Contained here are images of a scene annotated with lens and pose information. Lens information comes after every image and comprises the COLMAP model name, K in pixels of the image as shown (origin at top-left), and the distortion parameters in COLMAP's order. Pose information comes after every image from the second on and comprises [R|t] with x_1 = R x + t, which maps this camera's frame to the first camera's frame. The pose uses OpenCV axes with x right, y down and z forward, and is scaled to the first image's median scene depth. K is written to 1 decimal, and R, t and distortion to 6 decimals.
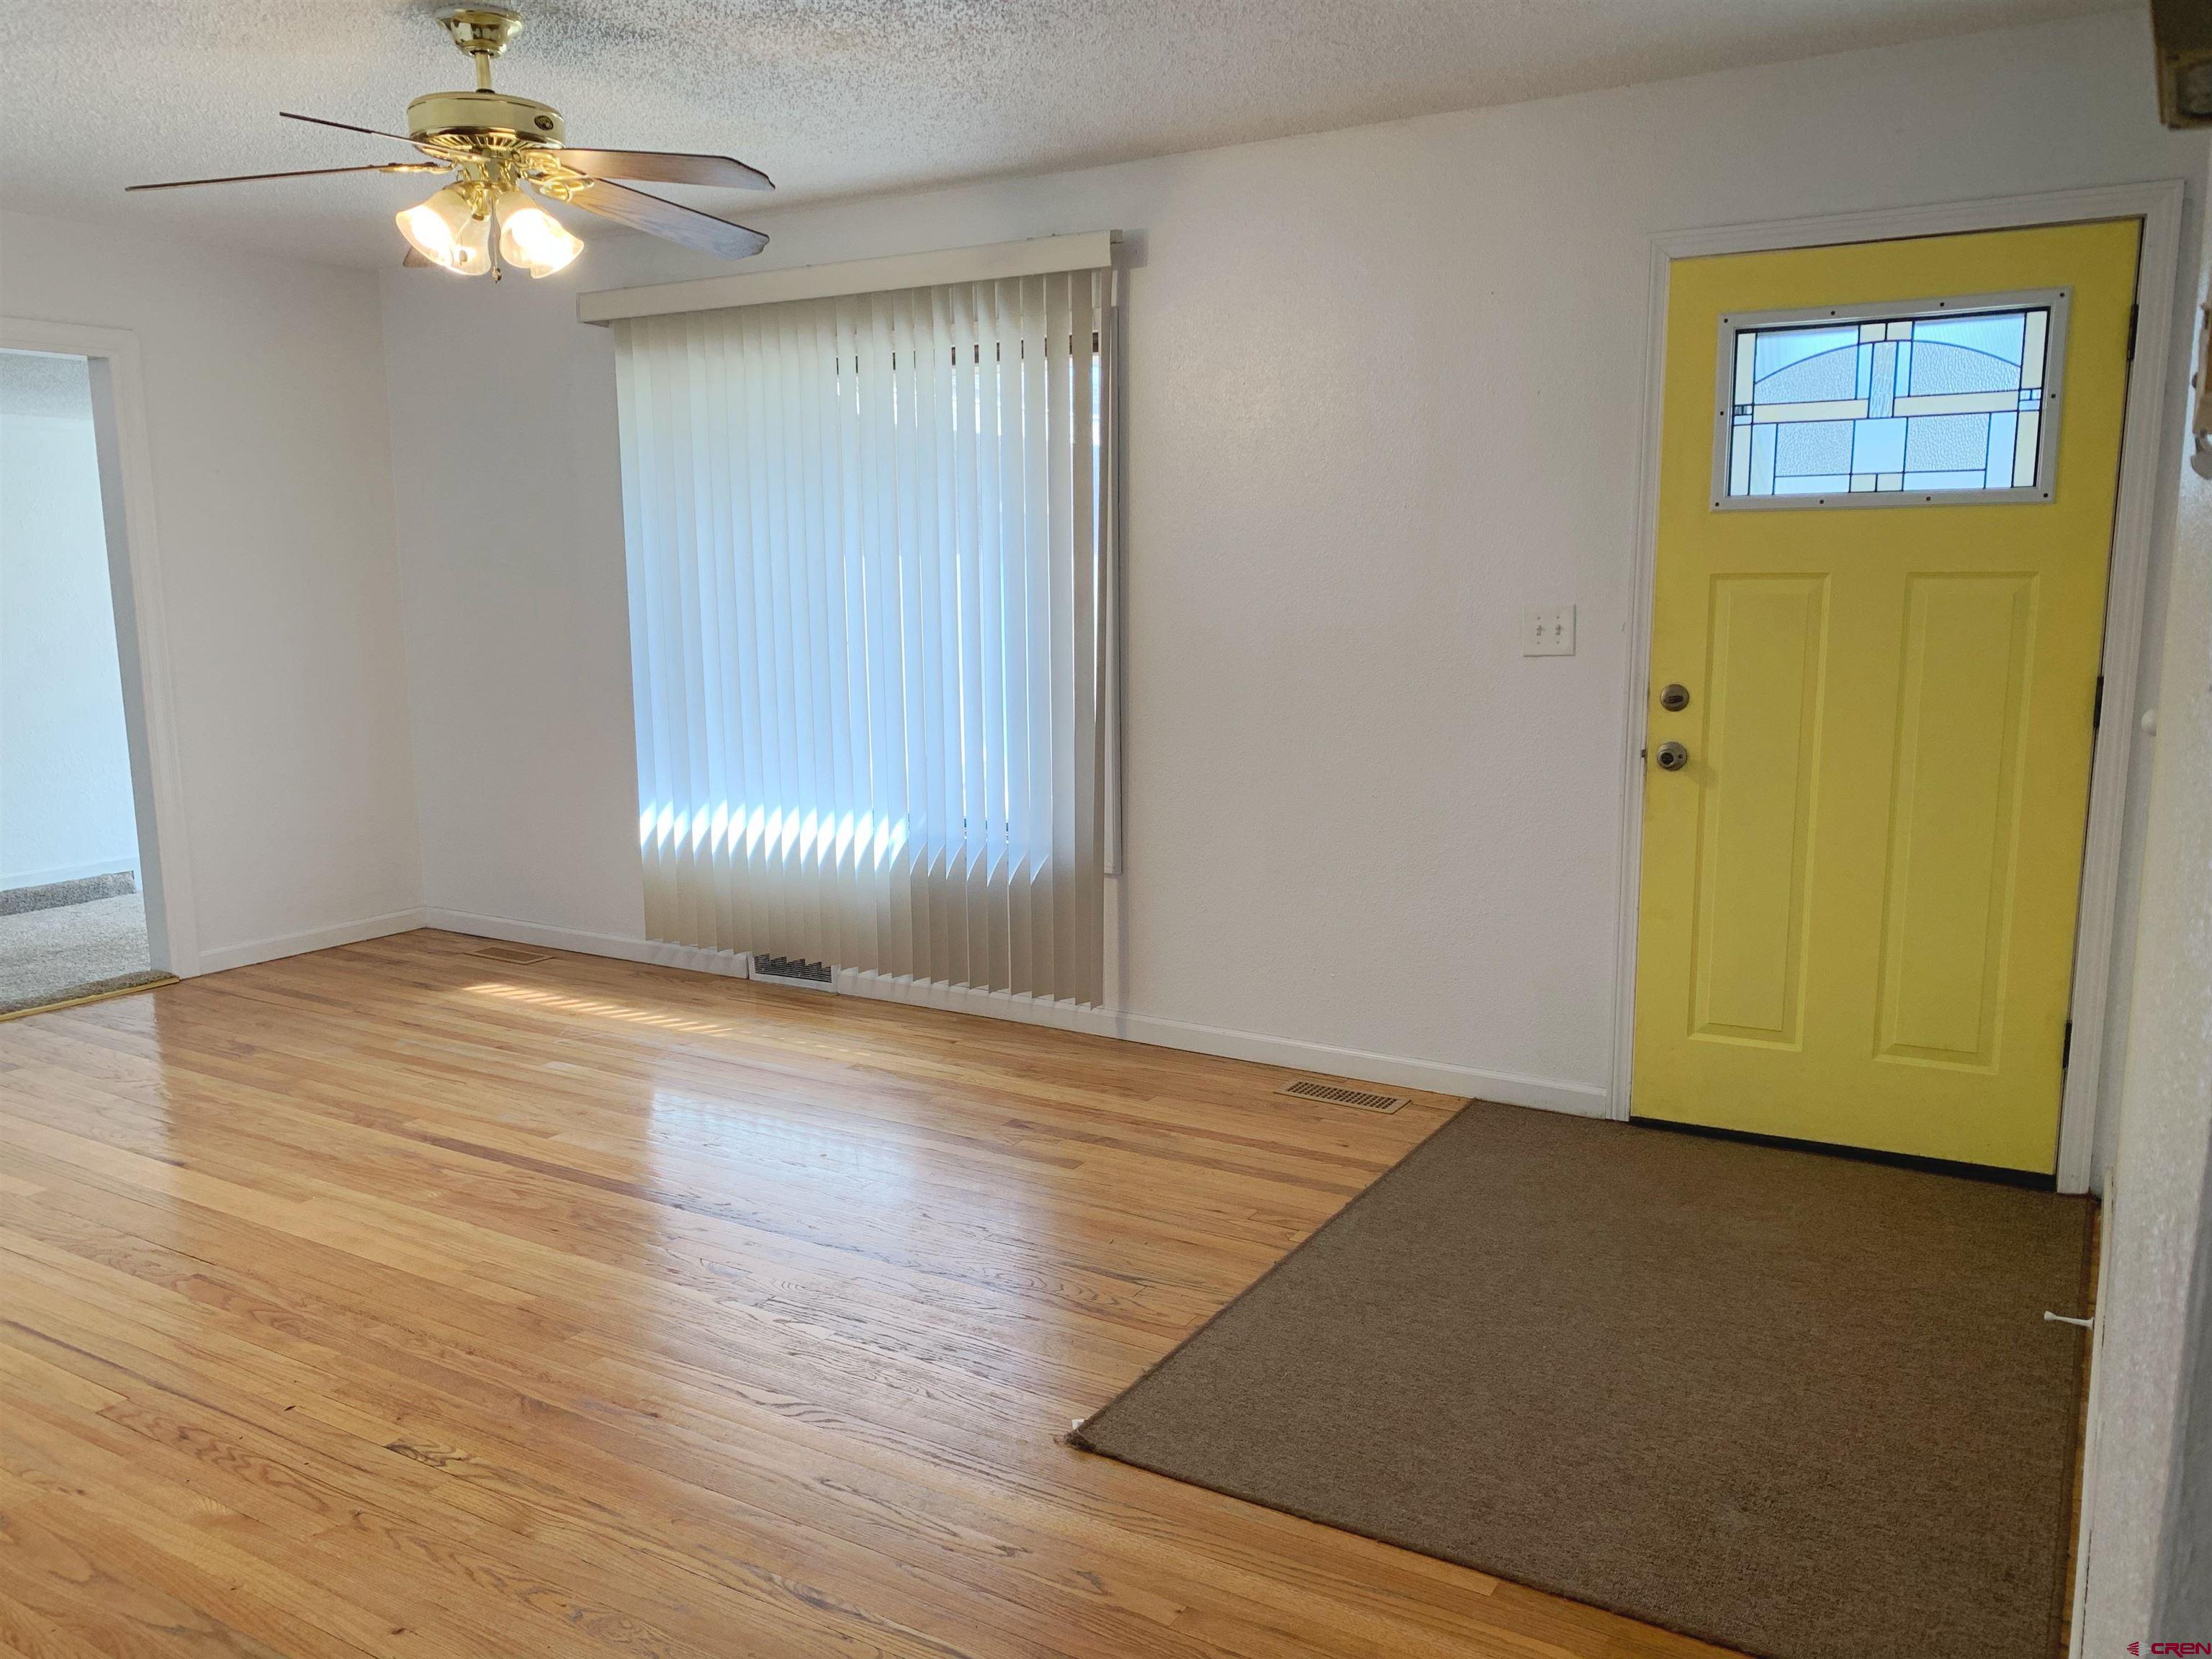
lens RADIAL K [[1674.3, 0, 1109.8], [0, 1674.3, 886.6], [0, 0, 1]] dist [0.002222, -0.003502]
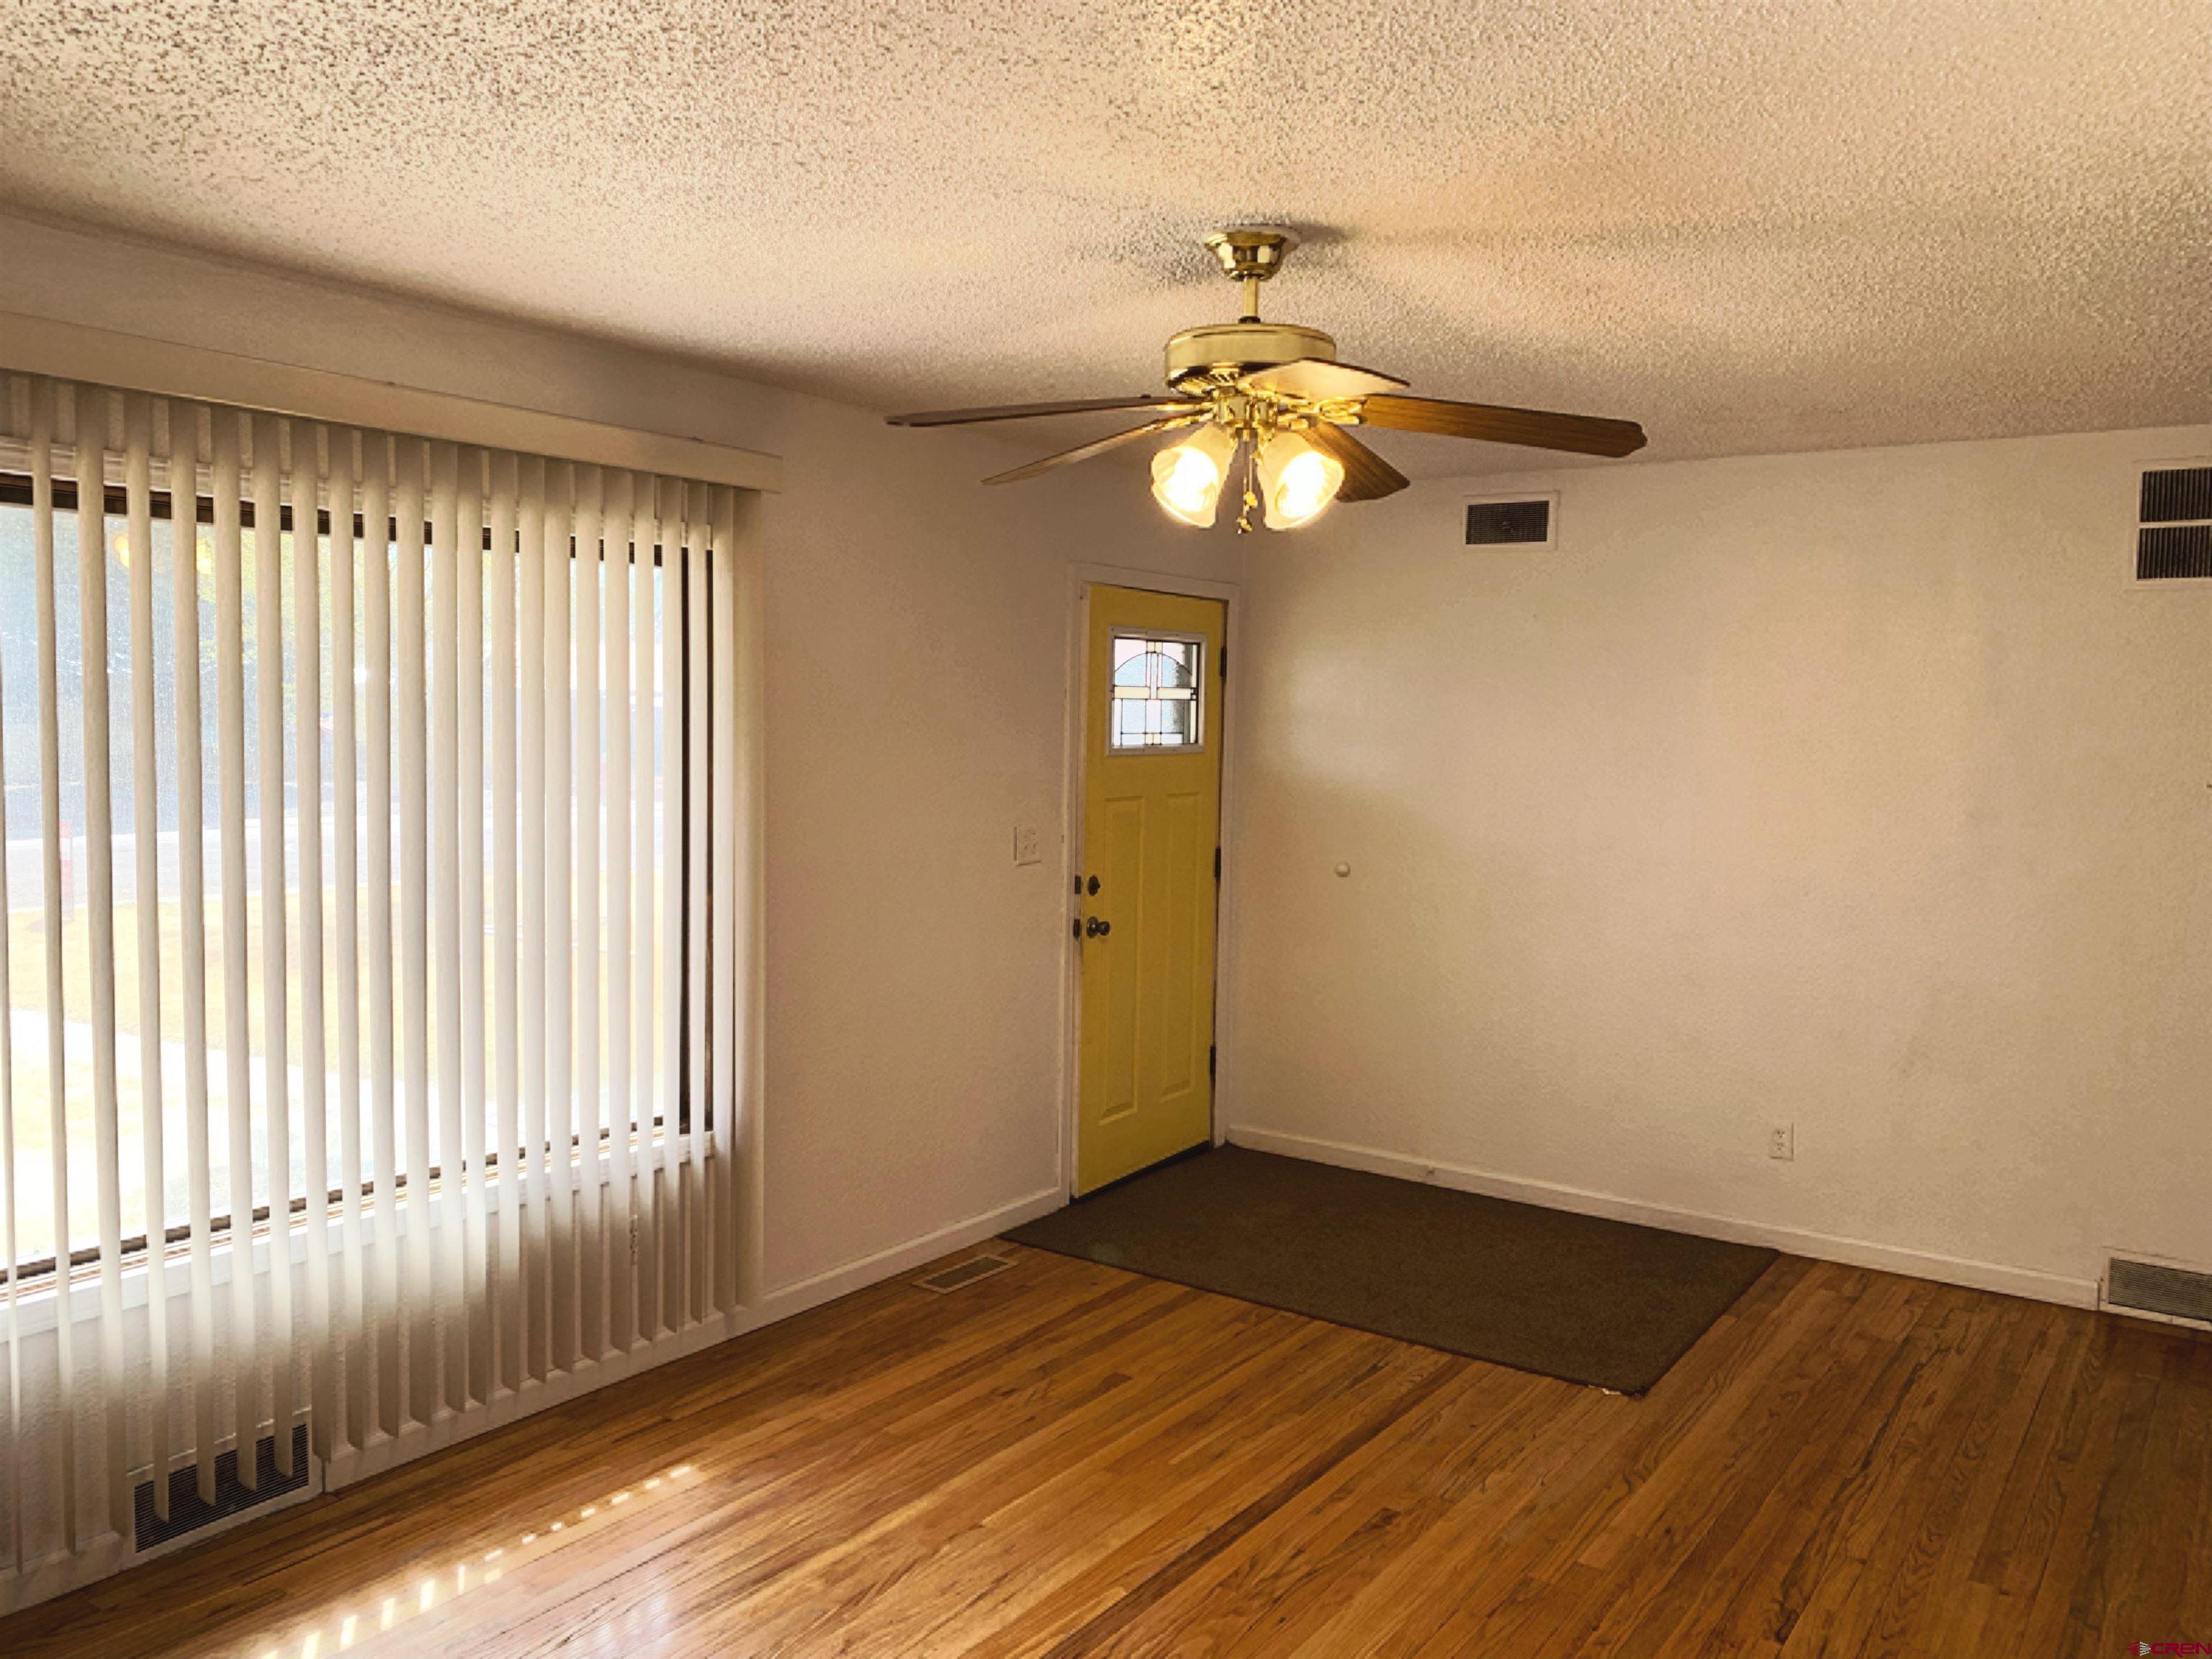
lens RADIAL K [[1690.6, 0, 1111.3], [0, 1690.6, 825.8], [0, 0, 1]] dist [0.084471, -0.171913]
pose [[0.067386, -0.054050, 0.996262, -1.049028], [0.178286, 0.983112, 0.041278, -0.213665], [-0.981669, 0.174838, 0.075884, 0.852224]]
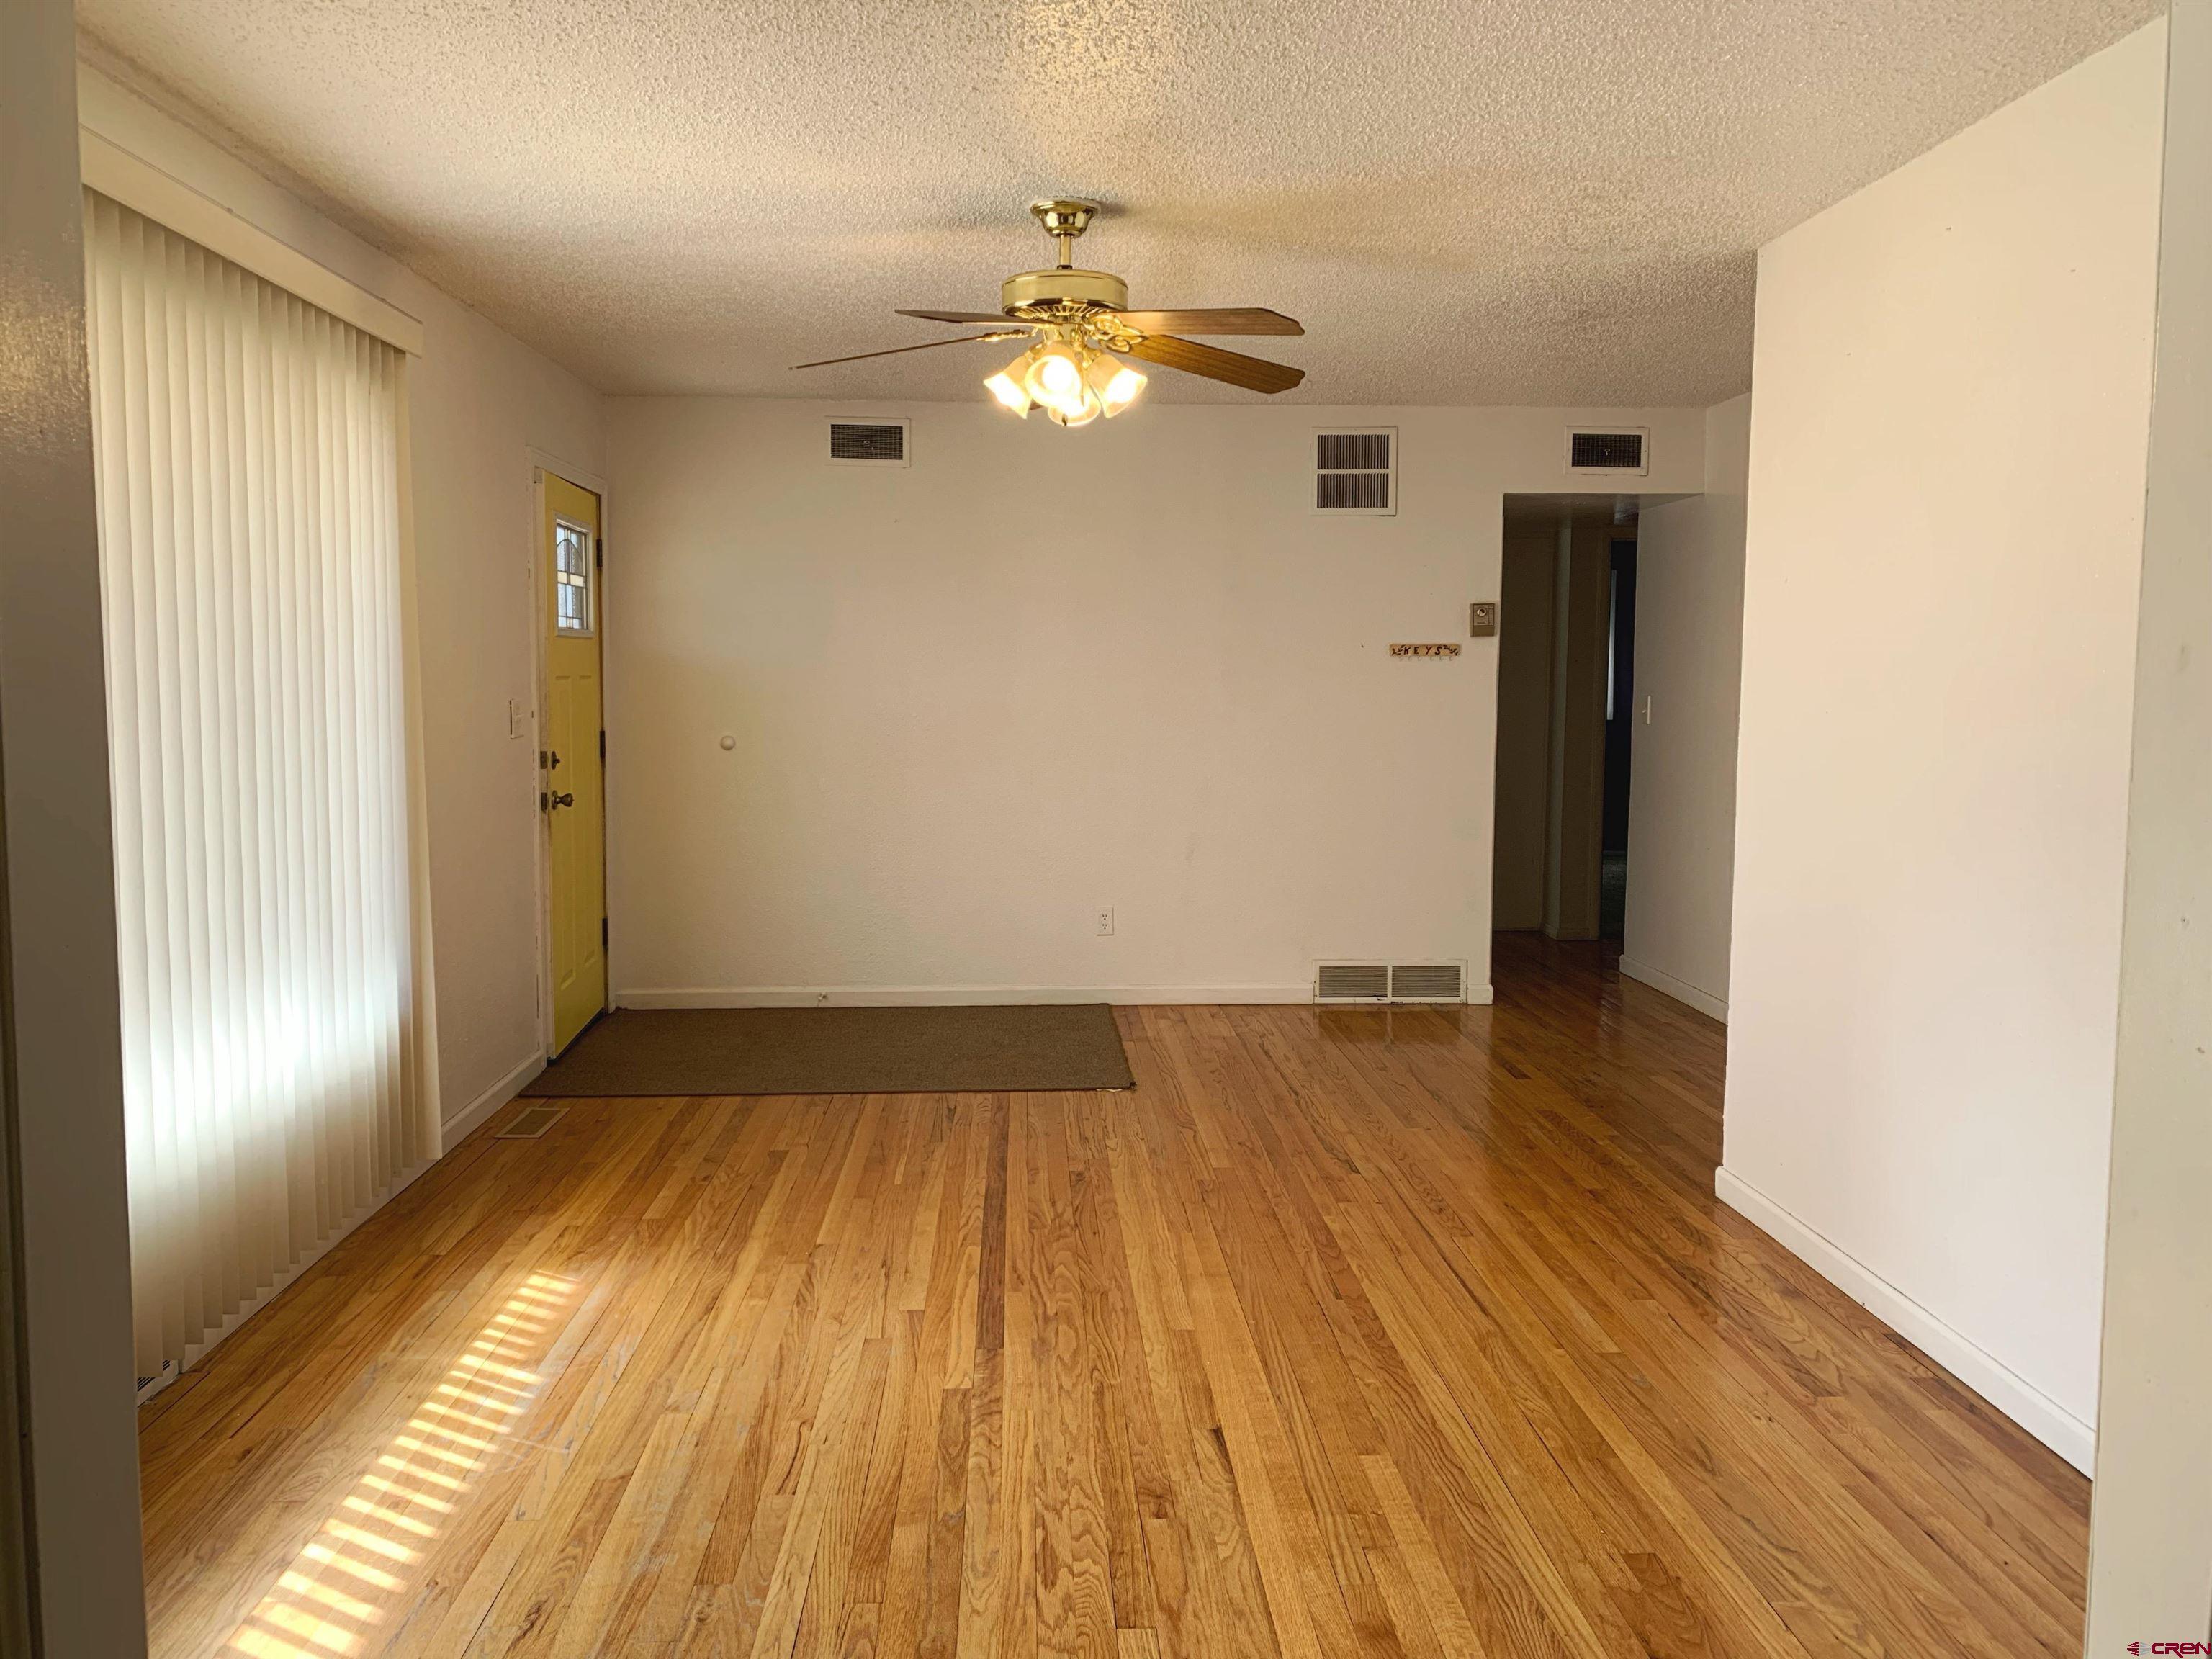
lens RADIAL K [[1690.6, 0, 1111.3], [0, 1690.6, 825.8], [0, 0, 1]] dist [0.084471, -0.171913]
pose [[-0.560549, -0.067624, 0.825356, -1.150091], [0.163192, 0.968096, 0.190153, -0.256668], [-0.811882, 0.241282, -0.531629, 1.384866]]
